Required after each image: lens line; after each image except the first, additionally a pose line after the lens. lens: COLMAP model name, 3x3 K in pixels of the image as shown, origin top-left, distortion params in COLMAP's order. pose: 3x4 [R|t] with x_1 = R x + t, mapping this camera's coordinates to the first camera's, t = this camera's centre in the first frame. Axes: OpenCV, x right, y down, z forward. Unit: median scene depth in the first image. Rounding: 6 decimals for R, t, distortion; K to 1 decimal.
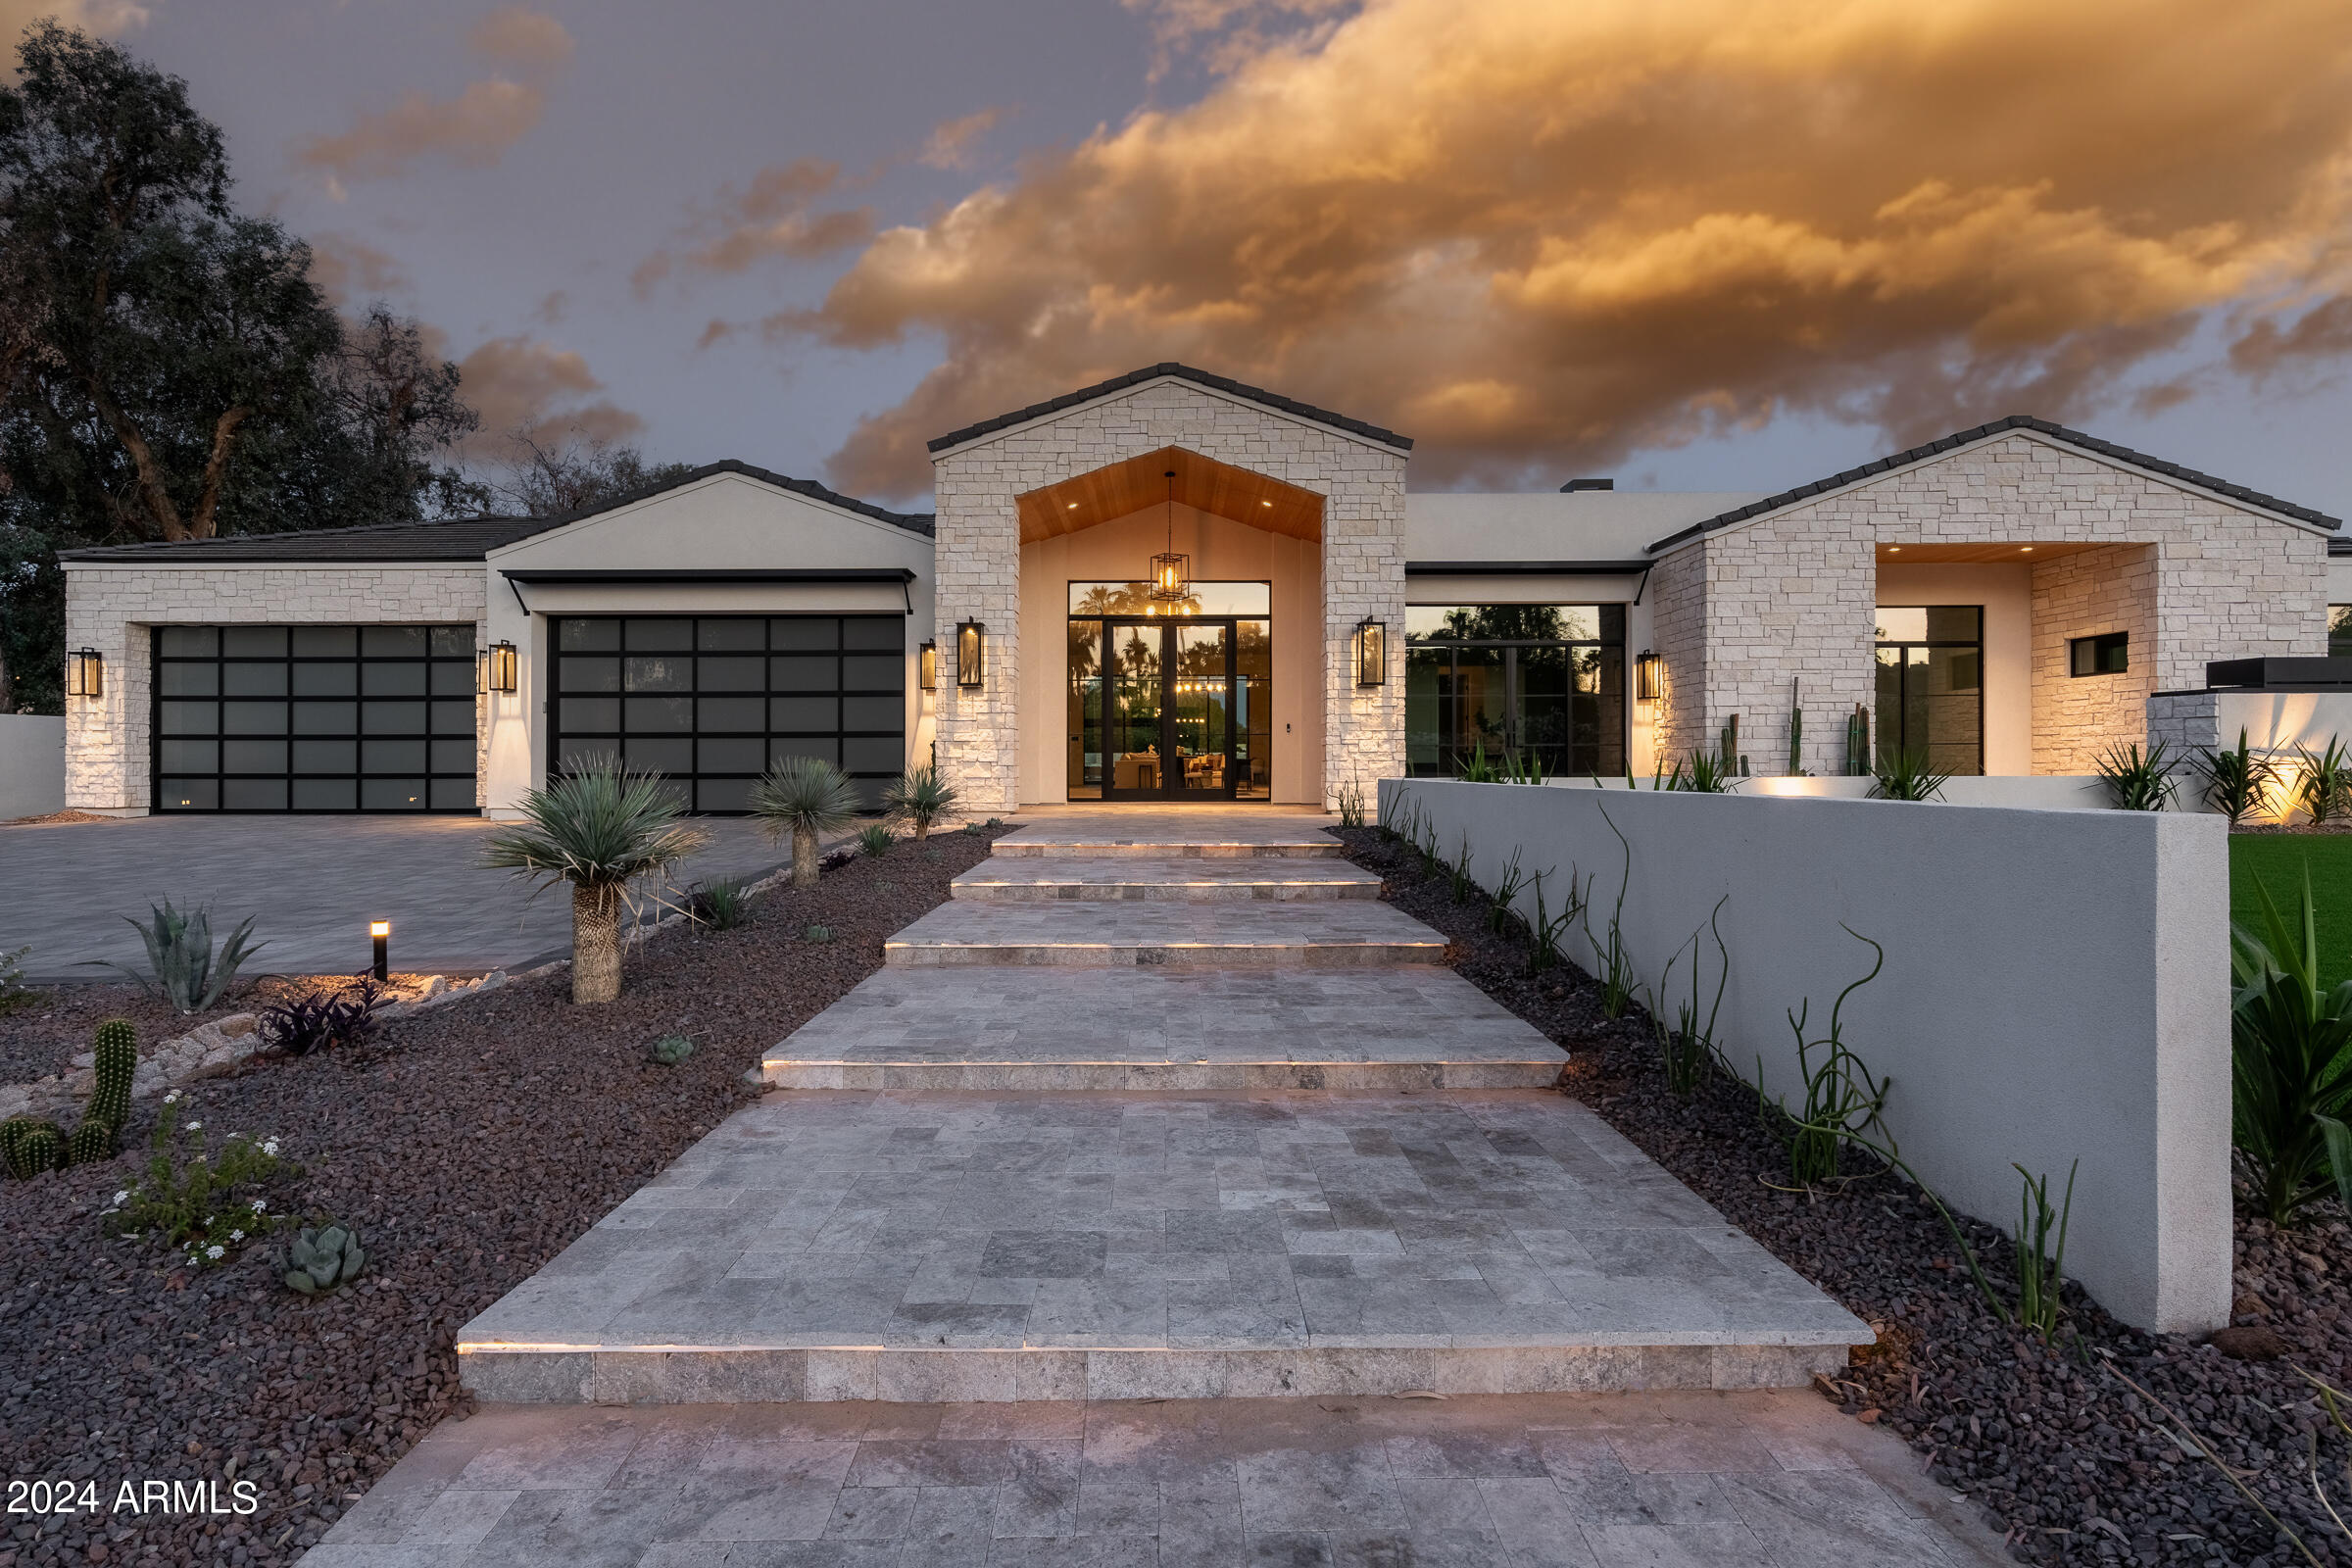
lens RADIAL K [[1199.3, 0, 1178.9], [0, 1199.3, 776.2], [0, 0, 1]] dist [-0.000042, 0.000146]
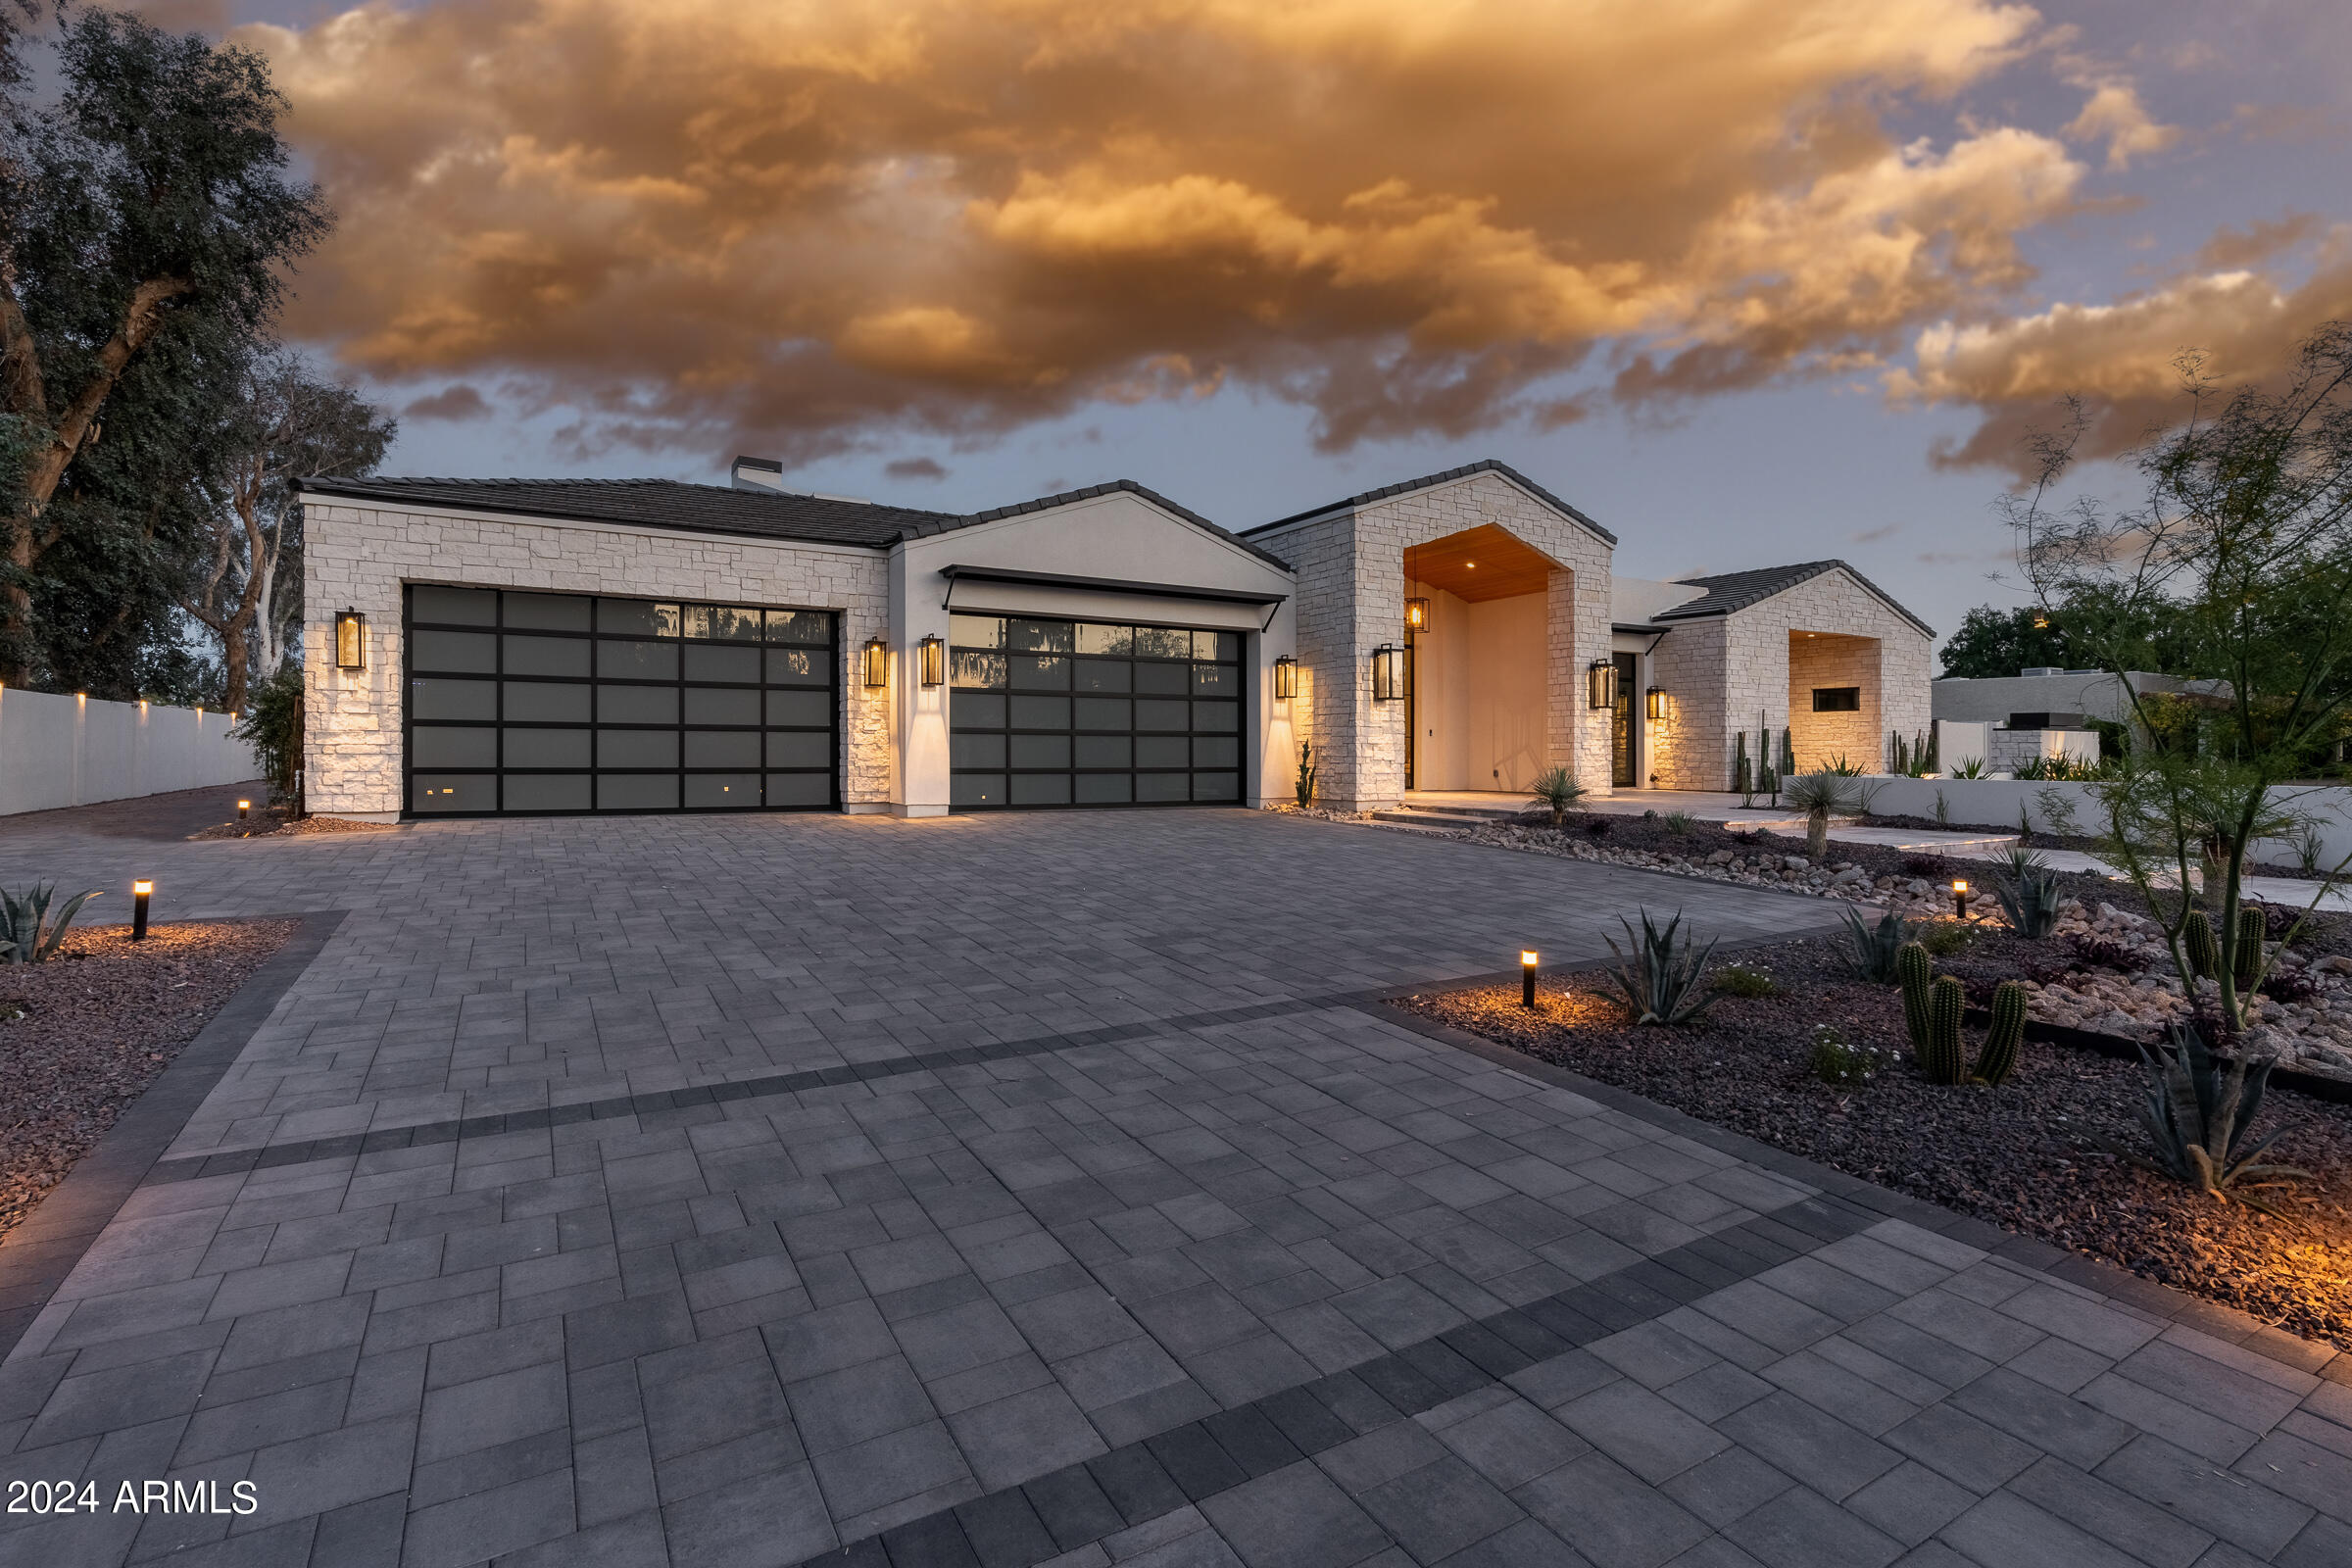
lens RADIAL K [[1103.3, 0, 1171.0], [0, 1103.3, 730.6], [0, 0, 1]] dist [-0.003703, 0.000450]
pose [[0.862444, 0.017035, 0.505866, -0.807263], [-0.004337, 0.999646, -0.026268, -0.010410], [-0.506134, 0.020461, 0.862212, 0.115438]]
